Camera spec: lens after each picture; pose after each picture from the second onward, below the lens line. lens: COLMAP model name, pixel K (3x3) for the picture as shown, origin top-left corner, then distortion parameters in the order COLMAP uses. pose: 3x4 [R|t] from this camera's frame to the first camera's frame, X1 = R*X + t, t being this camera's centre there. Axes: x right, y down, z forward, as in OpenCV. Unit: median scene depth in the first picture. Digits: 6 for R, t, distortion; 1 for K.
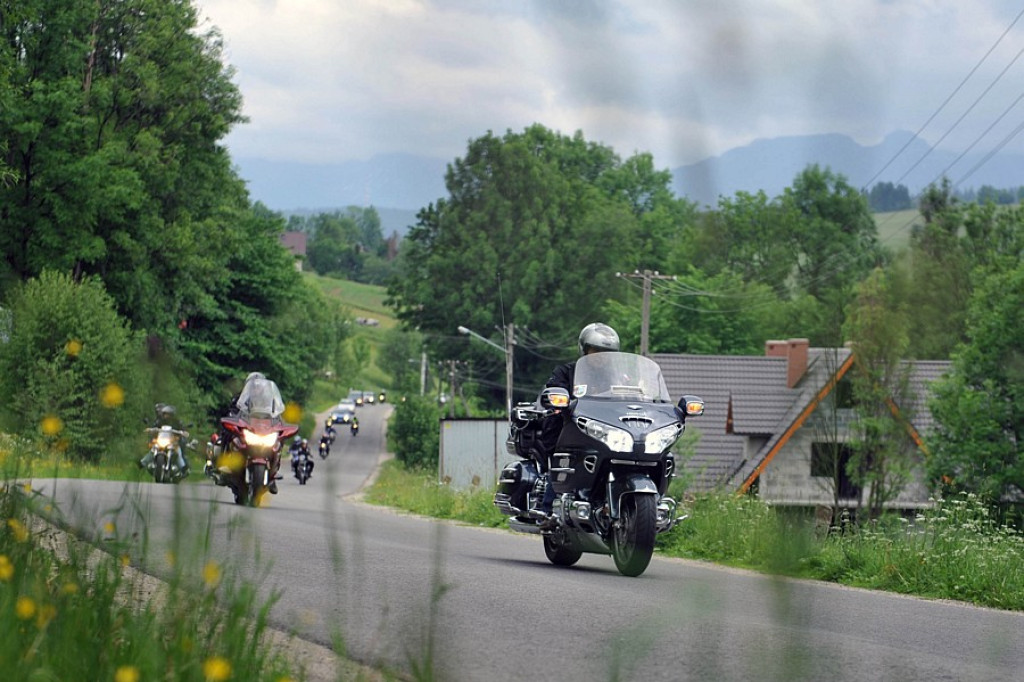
lens RADIAL K [[4012.0, 0, 512.0], [0, 4012.0, 341.0], [0, 0, 1]] dist [-0.021064, 1.696598]
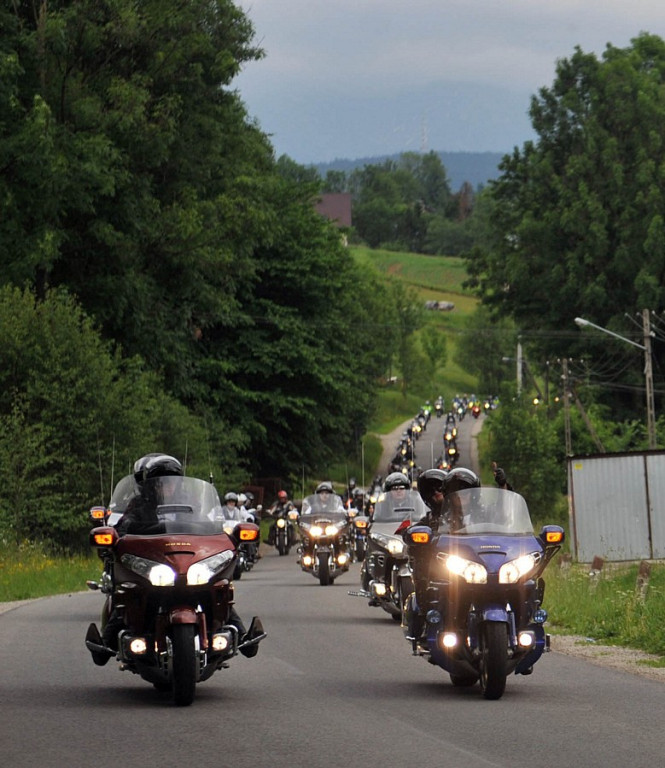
lens RADIAL K [[4719.6, 0, 332.5], [0, 4719.6, 384.0], [0, 0, 1]] dist [-4.301903, 271.820264]
pose [[0.996298, -0.065787, -0.055346, -0.010095], [0.066807, 0.997625, 0.016784, -0.008006], [0.054110, -0.020419, 0.998326, 0.142845]]
